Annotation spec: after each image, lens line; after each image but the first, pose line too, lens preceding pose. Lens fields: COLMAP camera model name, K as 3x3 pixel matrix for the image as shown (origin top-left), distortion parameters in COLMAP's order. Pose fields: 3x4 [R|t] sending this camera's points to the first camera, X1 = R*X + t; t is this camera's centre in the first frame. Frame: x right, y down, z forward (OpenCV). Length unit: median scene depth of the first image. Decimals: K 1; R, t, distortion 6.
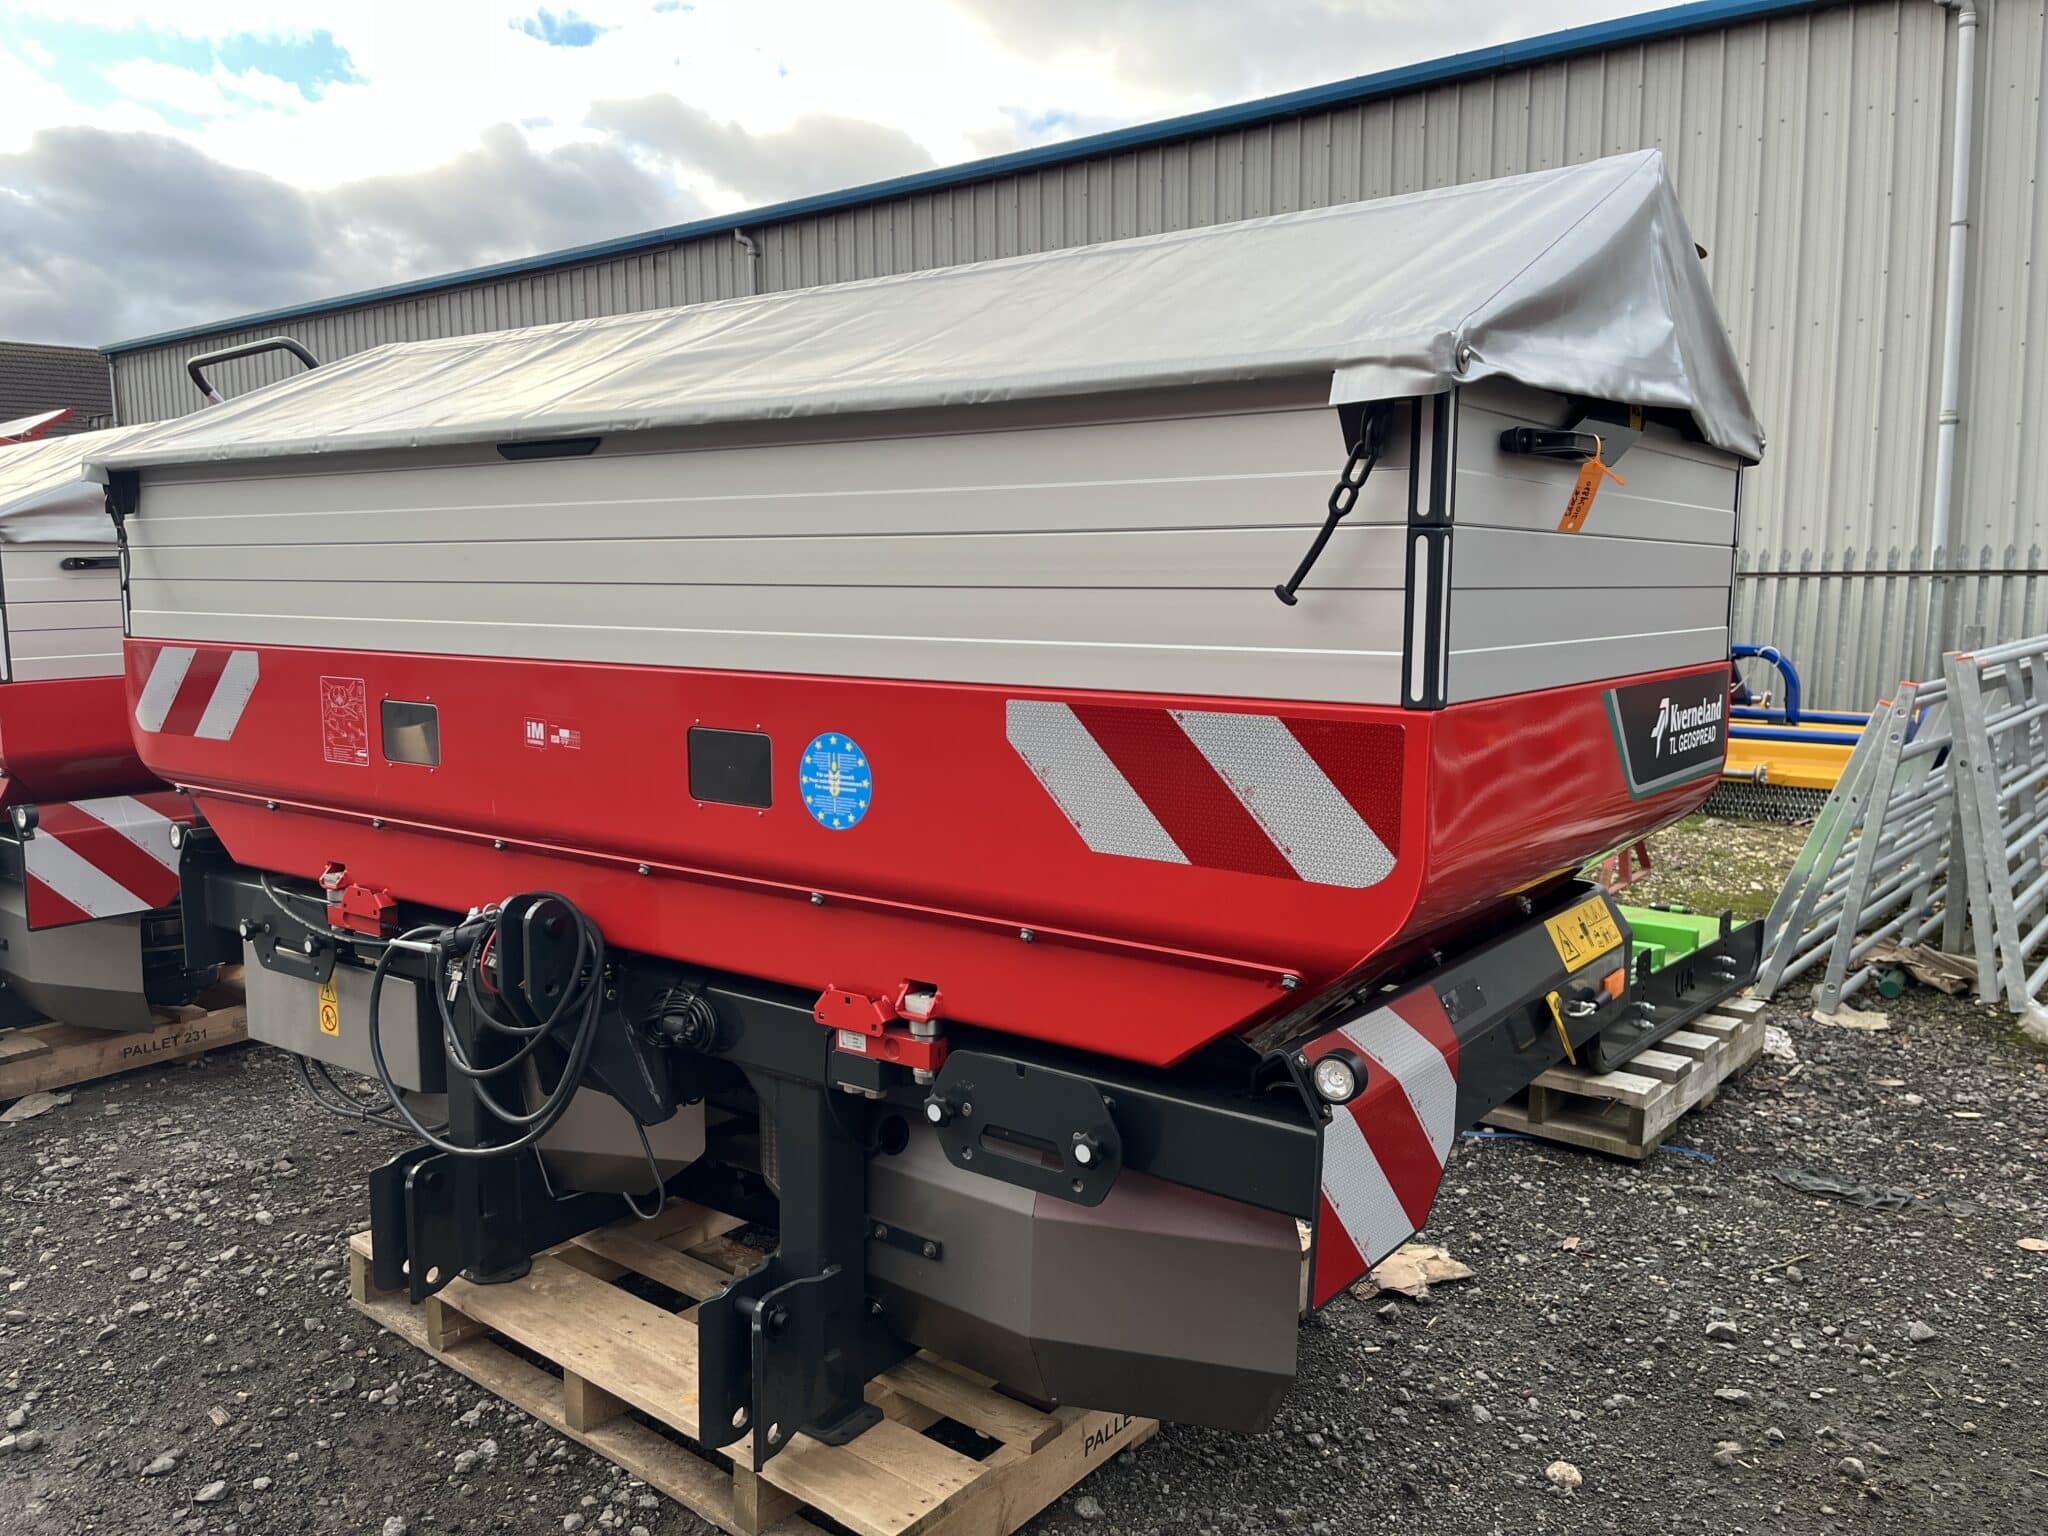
lens RADIAL K [[1547.1, 0, 1011.4], [0, 1547.1, 763.1], [0, 0, 1]] dist [0.065611, -0.096375]
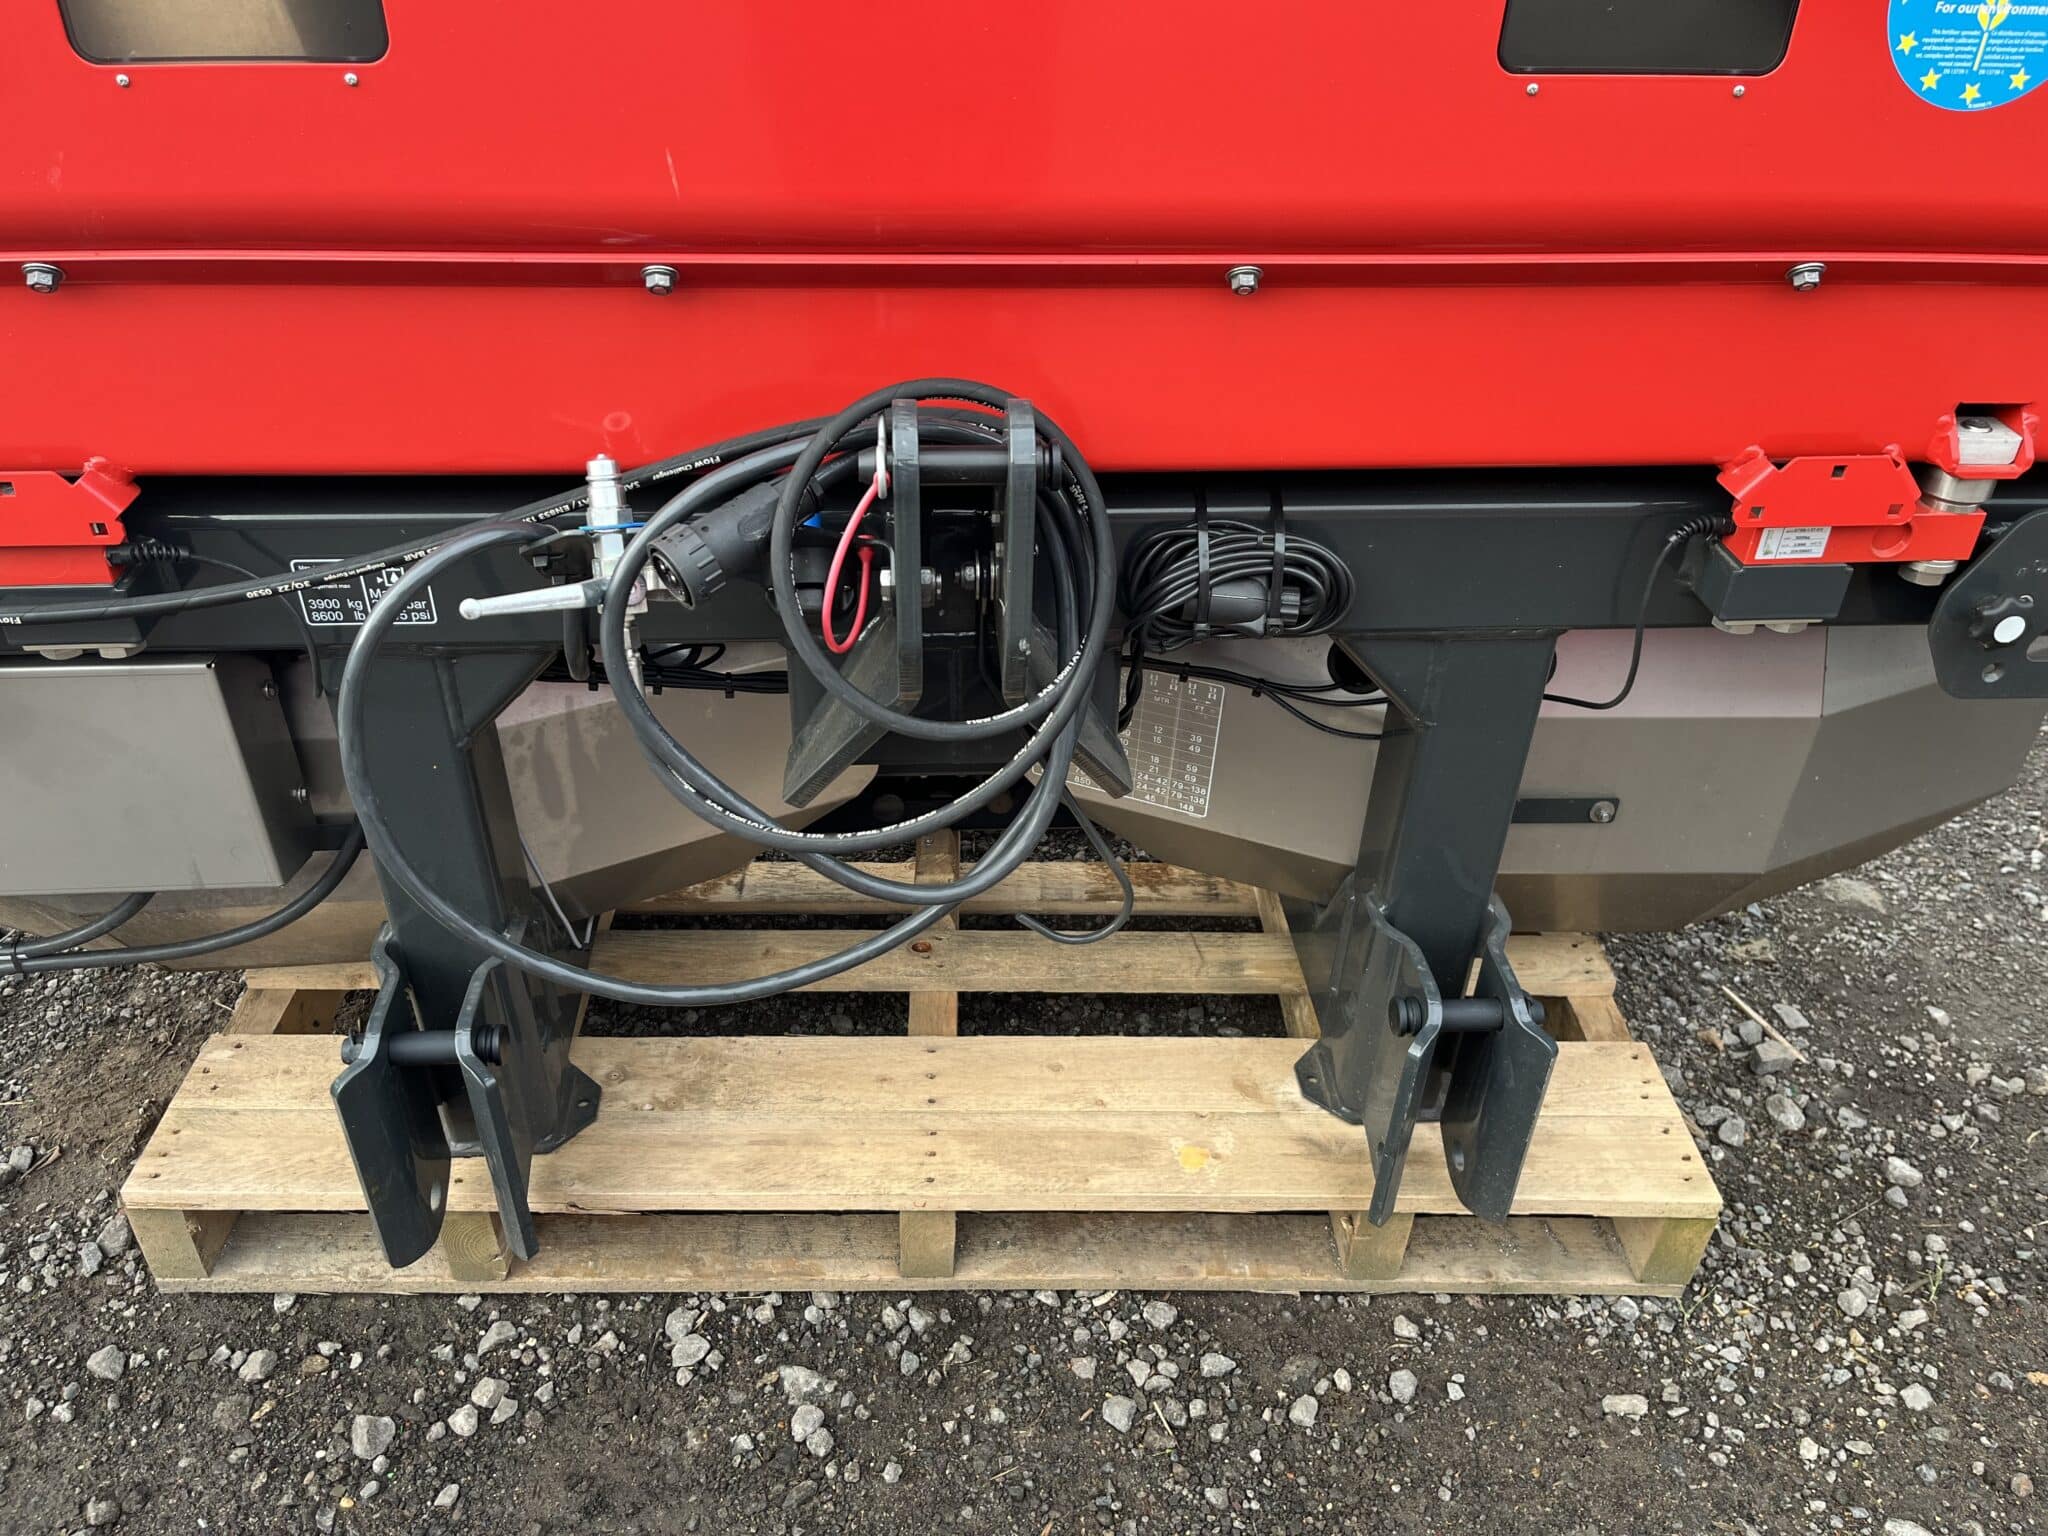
lens RADIAL K [[1547.1, 0, 1011.4], [0, 1547.1, 763.1], [0, 0, 1]] dist [0.065611, -0.096375]
pose [[0.758675, -0.359913, 0.543024, -0.605397], [0.059721, 0.868451, 0.492165, -0.029062], [-0.648727, -0.340963, 0.680366, 0.784256]]
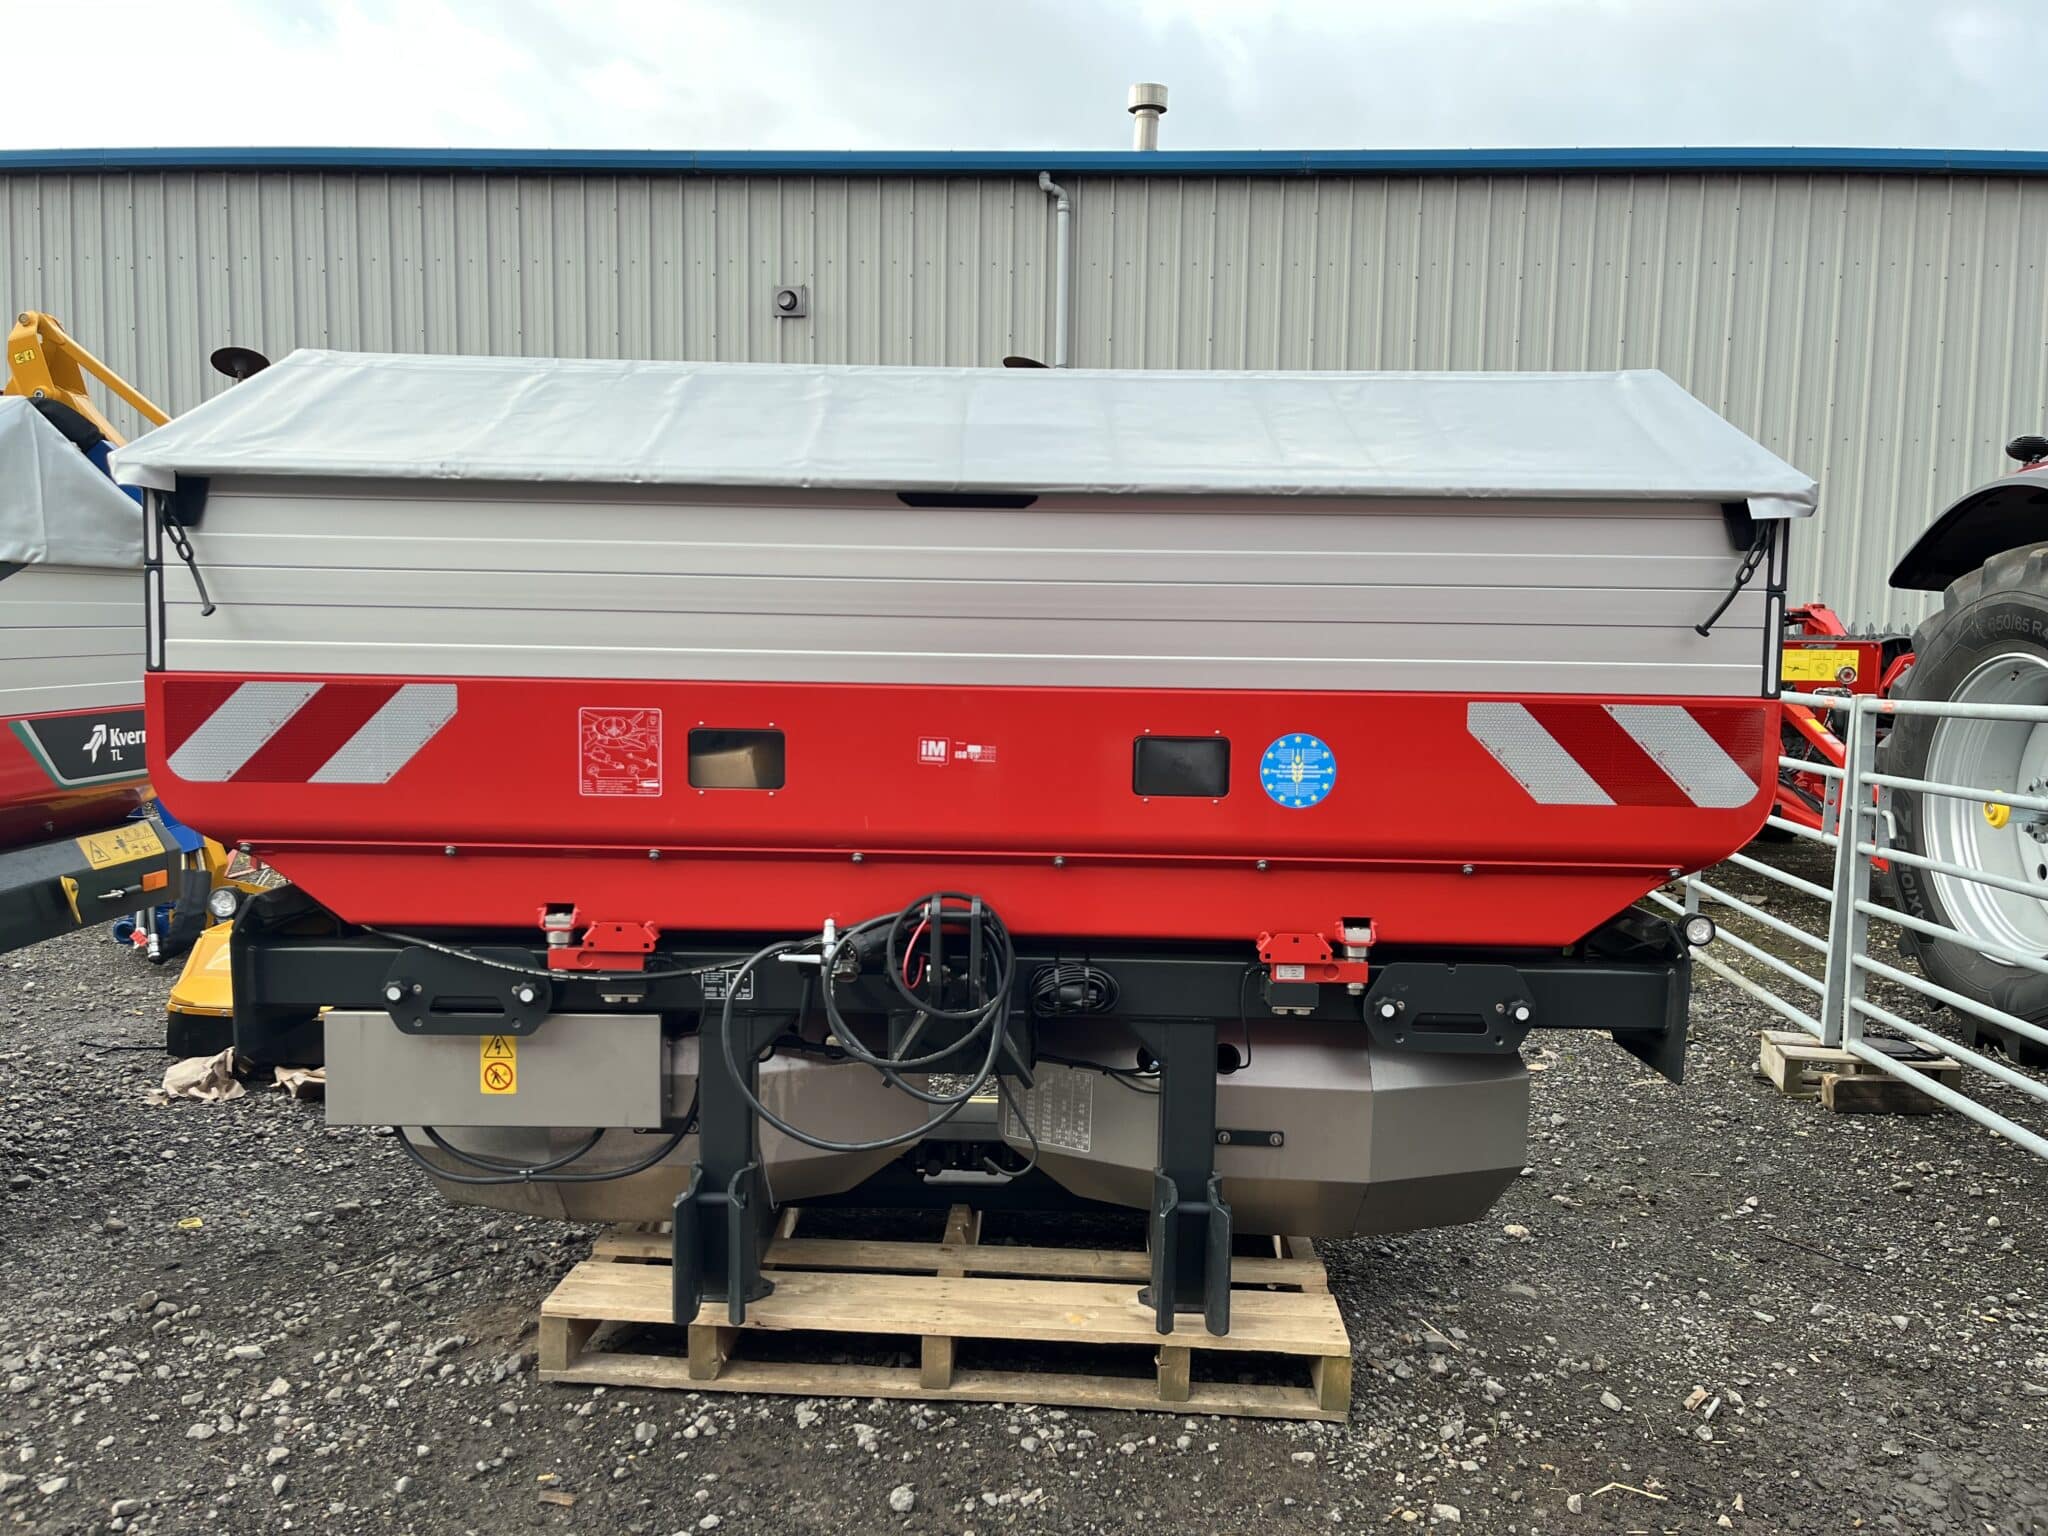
lens RADIAL K [[1547.1, 0, 1011.4], [0, 1547.1, 763.1], [0, 0, 1]] dist [0.065611, -0.096375]
pose [[0.807523, -0.032515, 0.588939, -1.042288], [0.056225, 0.998176, -0.021983, 0.019674], [-0.587150, 0.050864, 0.807879, 0.079531]]
